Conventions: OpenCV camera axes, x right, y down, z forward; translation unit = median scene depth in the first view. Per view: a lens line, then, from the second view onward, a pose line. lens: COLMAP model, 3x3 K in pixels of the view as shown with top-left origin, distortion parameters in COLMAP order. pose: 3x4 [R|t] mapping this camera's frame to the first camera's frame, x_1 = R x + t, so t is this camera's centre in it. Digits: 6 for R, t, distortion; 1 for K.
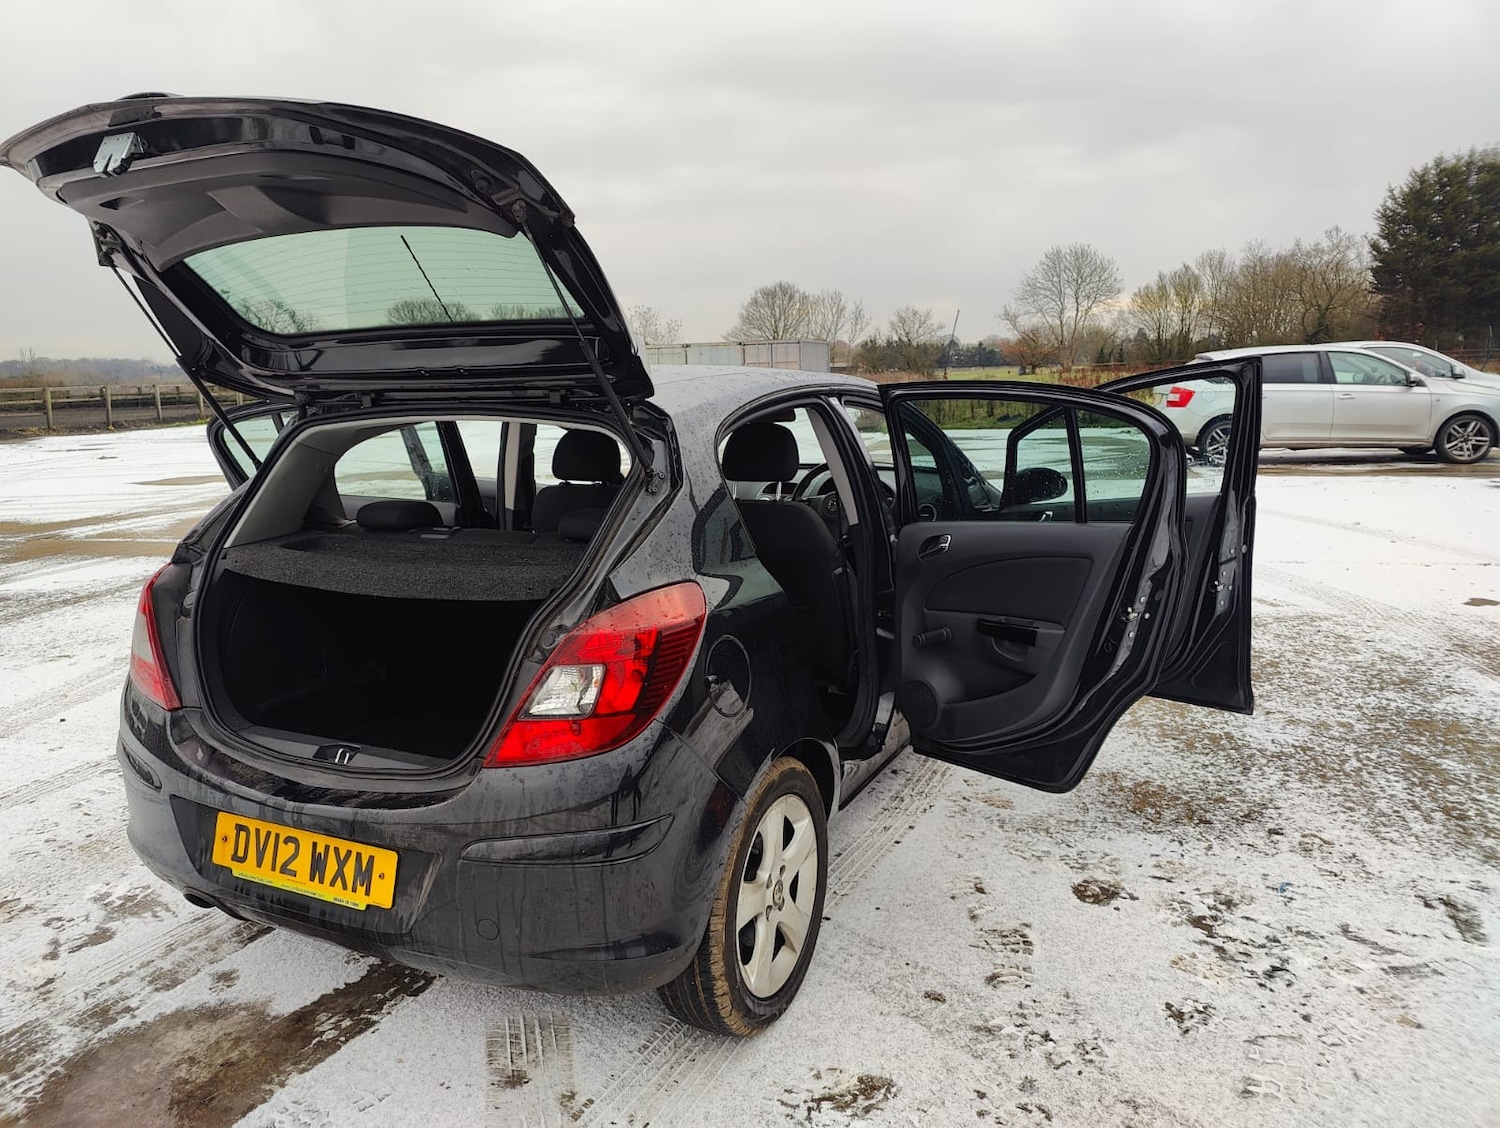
lens RADIAL K [[1038.1, 0, 737.9], [0, 1038.1, 556.2], [0, 0, 1]] dist [0.049121, -0.051518]
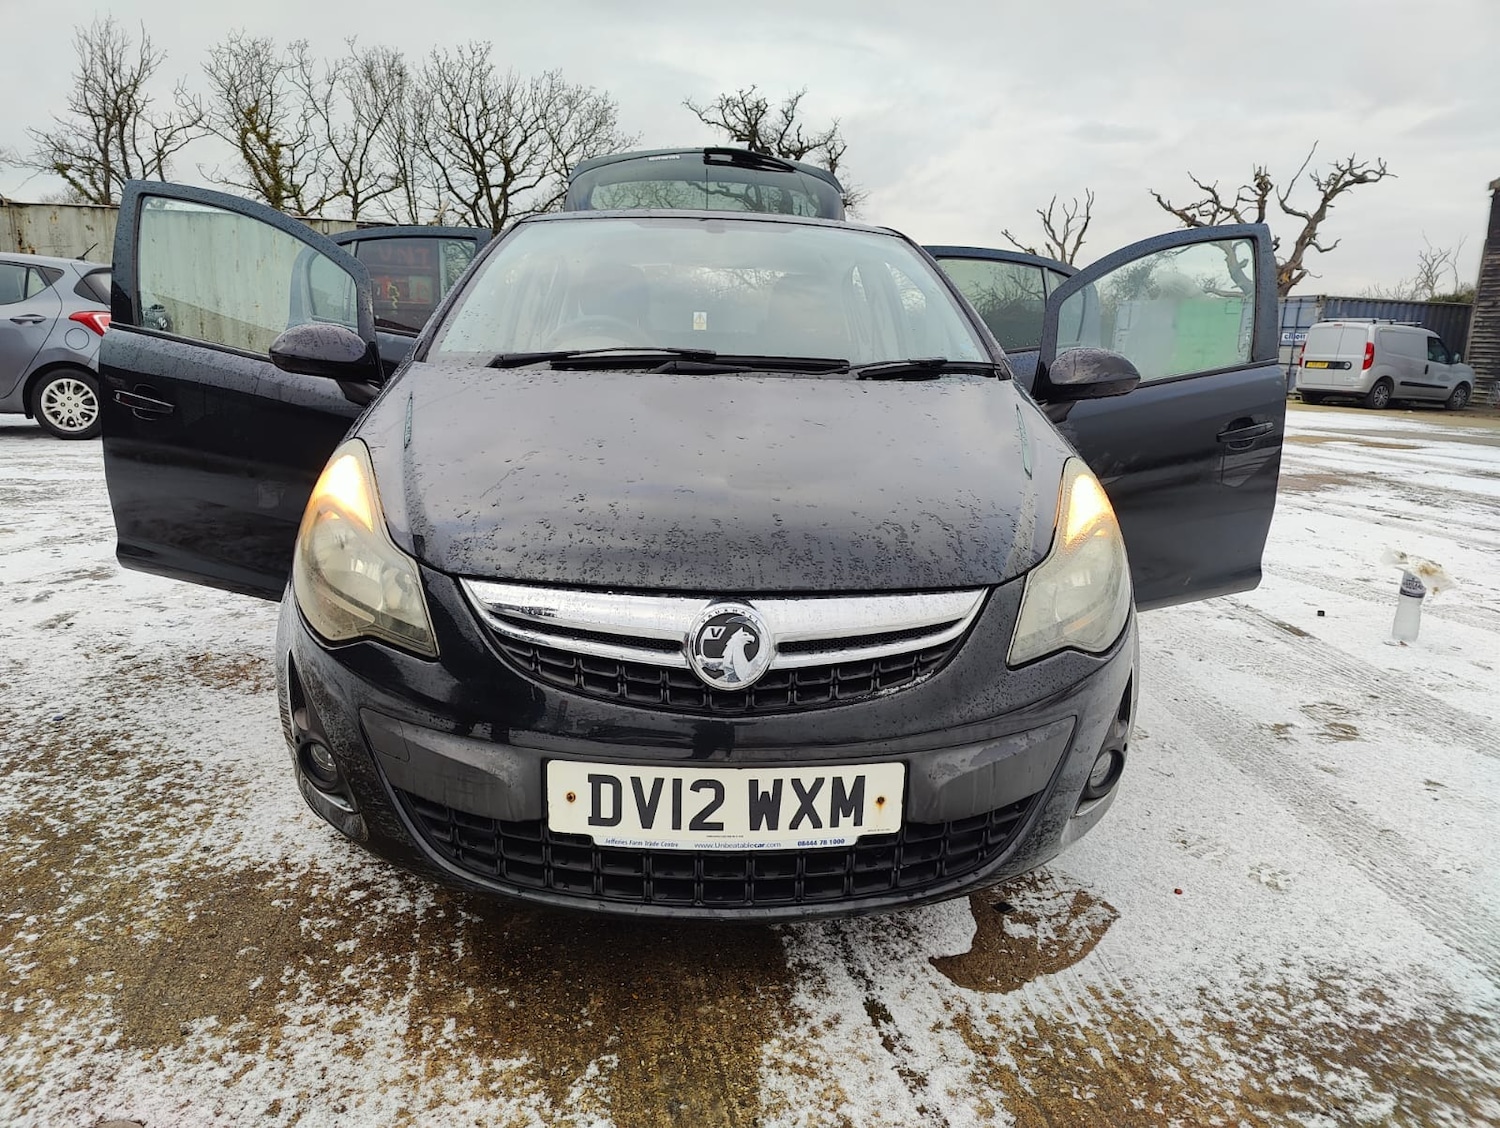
lens RADIAL K [[1038.1, 0, 744.3], [0, 1038.1, 567.7], [0, 0, 1]] dist [0.049121, -0.051518]
pose [[-0.868406, 0.110707, -0.483337, 0.578753], [-0.095572, 0.919111, 0.382232, -0.329582], [0.486556, 0.378126, -0.787581, 2.527660]]
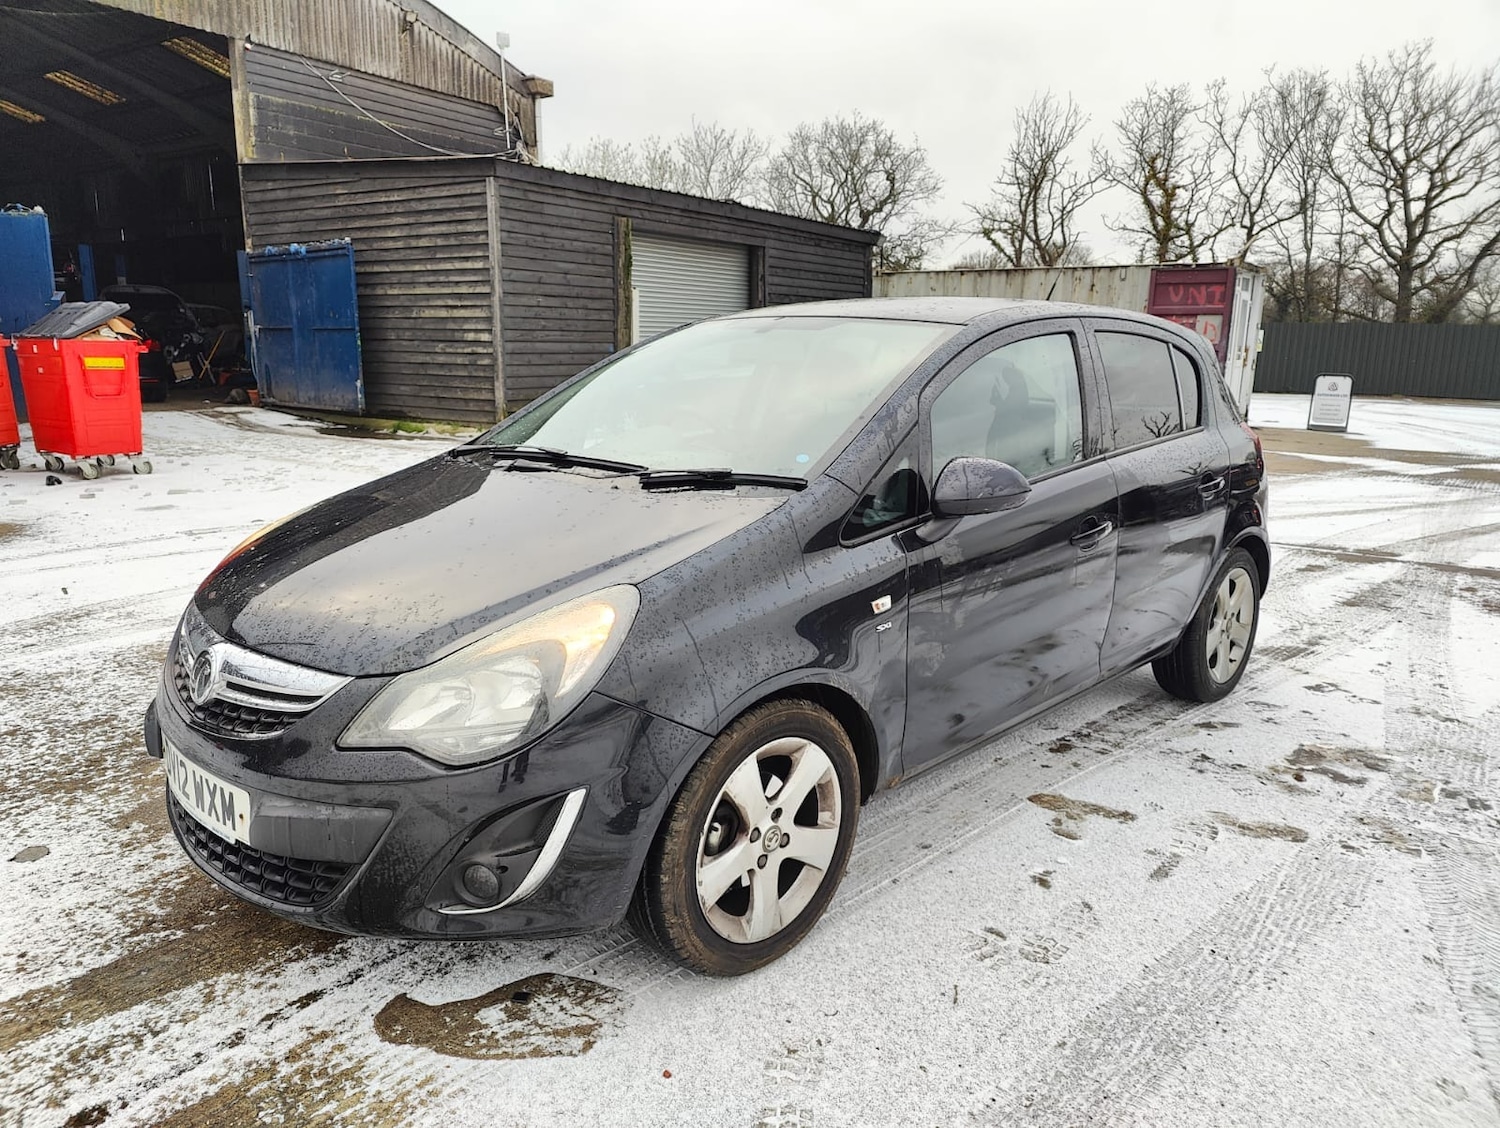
lens RADIAL K [[1038.1, 0, 738.7], [0, 1038.1, 565.0], [0, 0, 1]] dist [0.049121, -0.051518]
pose [[-0.948351, -0.053711, 0.312642, -0.313736], [0.068285, 0.927892, 0.366542, -0.418464], [-0.309785, 0.368960, -0.876300, 2.641624]]
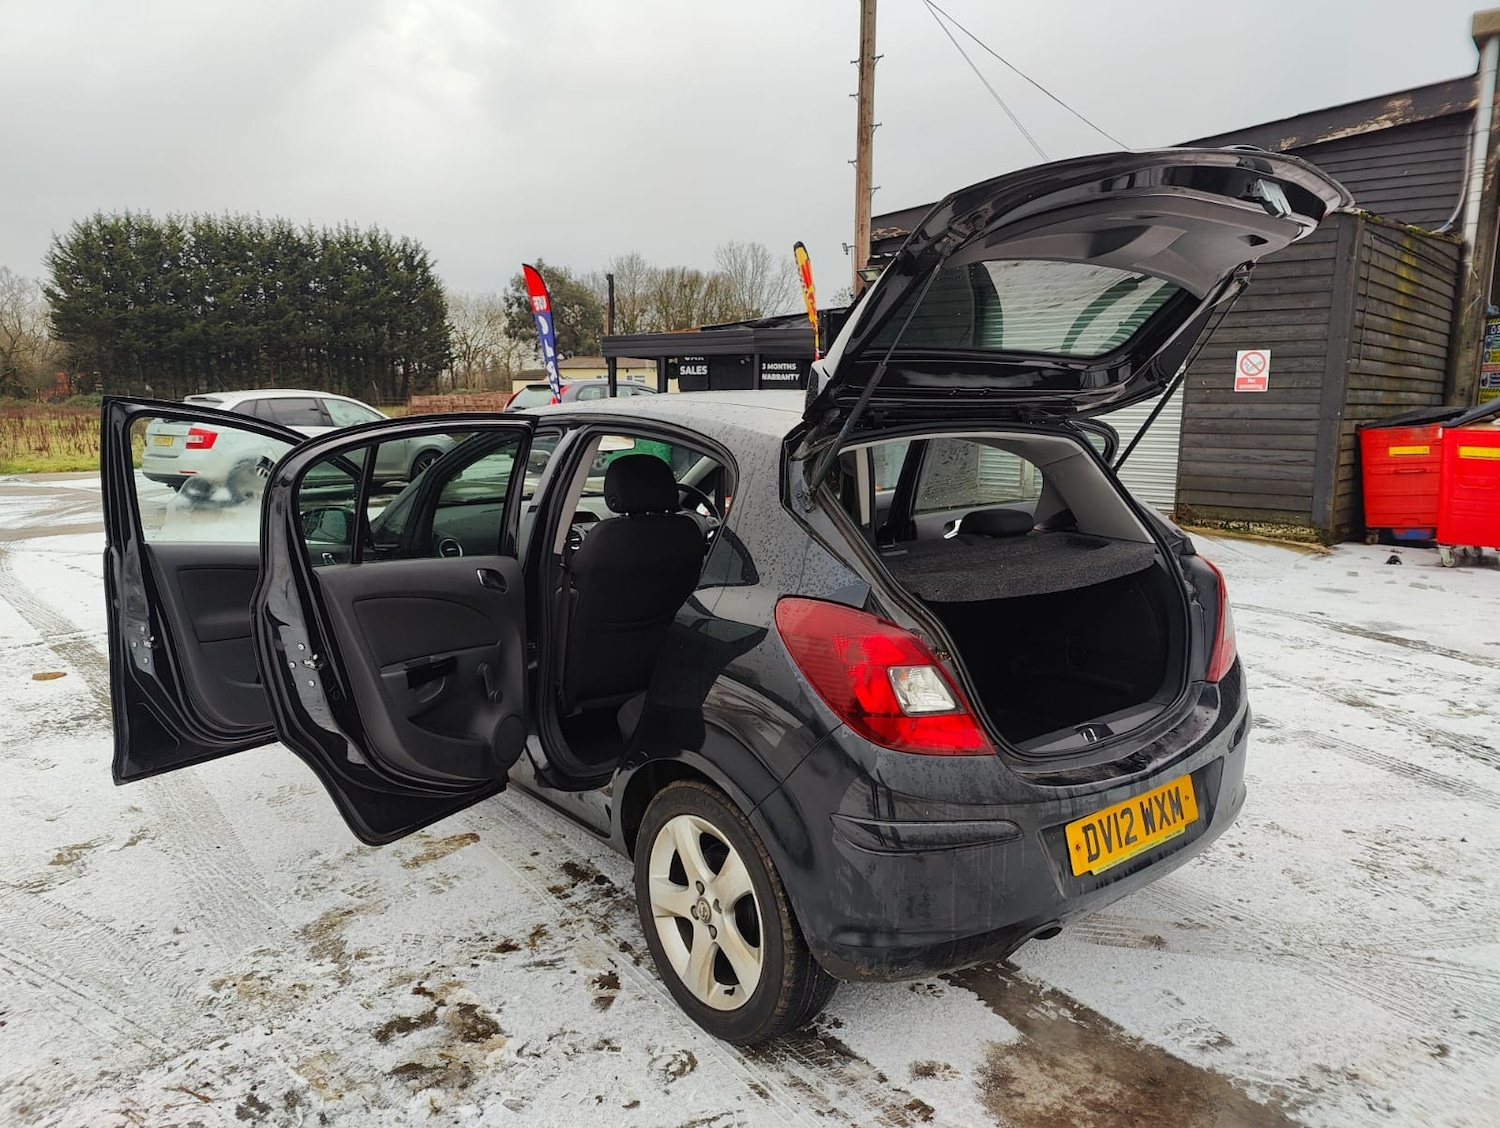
lens RADIAL K [[1038.1, 0, 740.5], [0, 1038.1, 562.9], [0, 0, 1]] dist [0.049121, -0.051518]
pose [[0.420394, -0.111192, 0.900503, -1.278722], [0.145690, 0.987857, 0.053964, -0.086608], [-0.895569, 0.108508, 0.431489, 0.706921]]
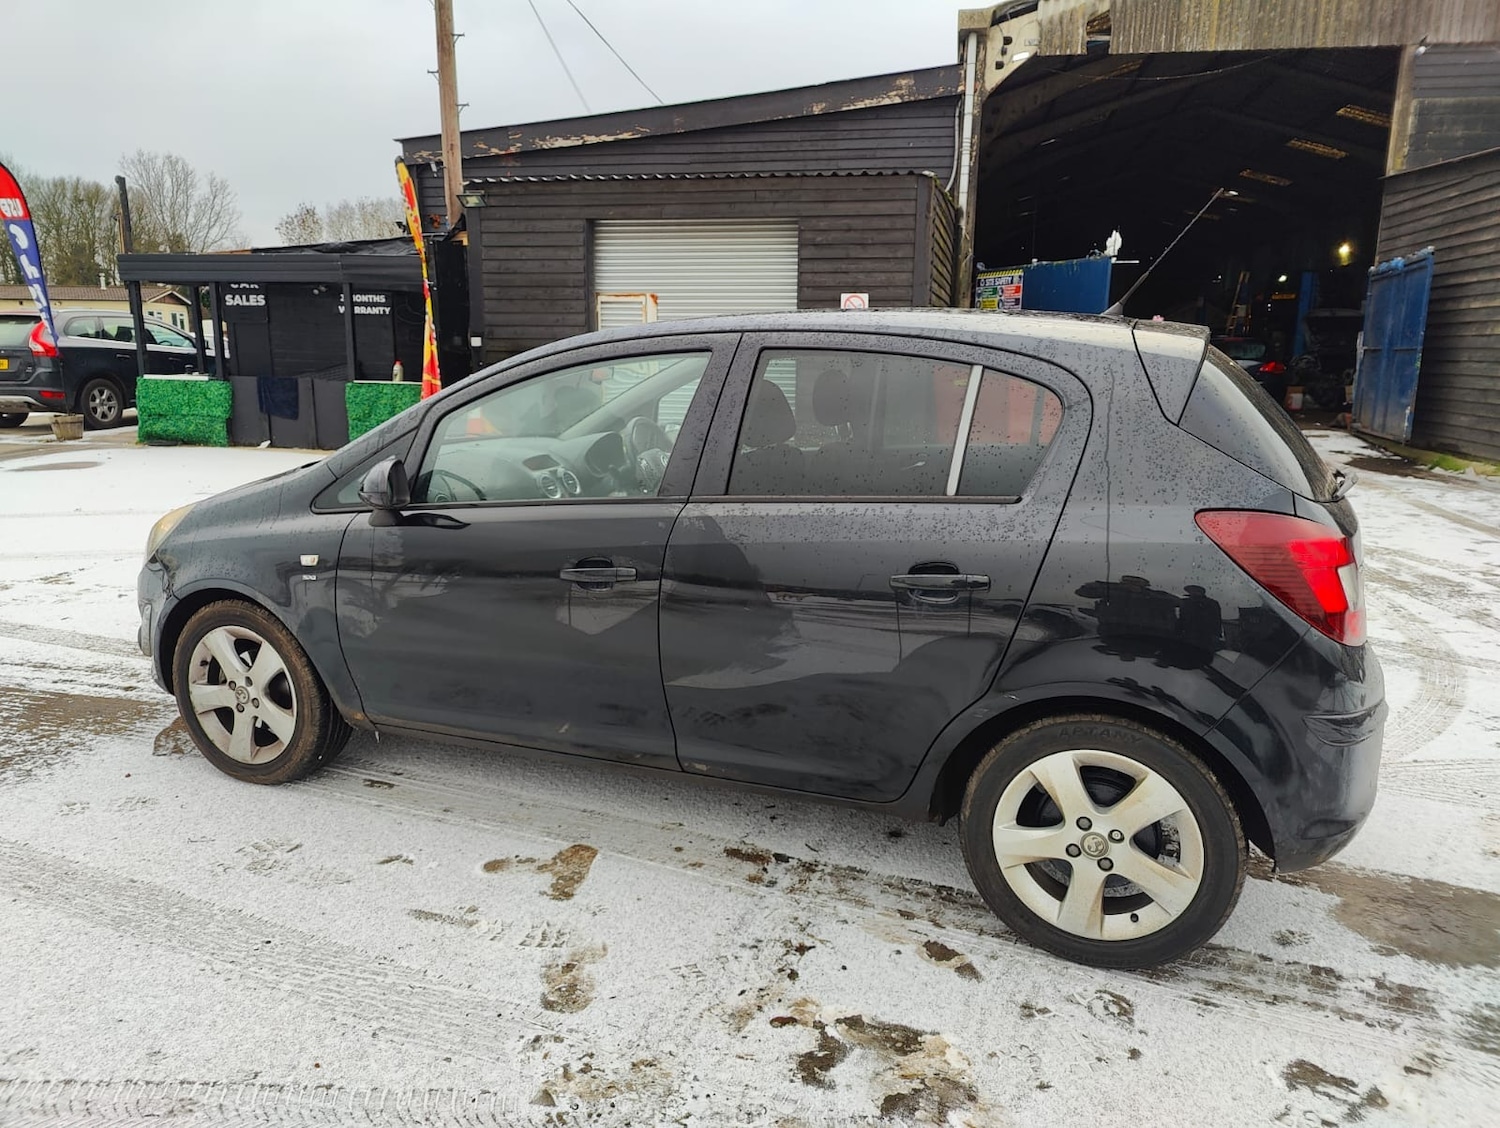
lens RADIAL K [[1038.1, 0, 748.0], [0, 1038.1, 558.2], [0, 0, 1]] dist [0.049121, -0.051518]
pose [[-0.074728, -0.172479, 0.982174, -1.306047], [0.173130, 0.967727, 0.183114, -0.186921], [-0.982060, 0.183728, -0.042455, 1.432712]]
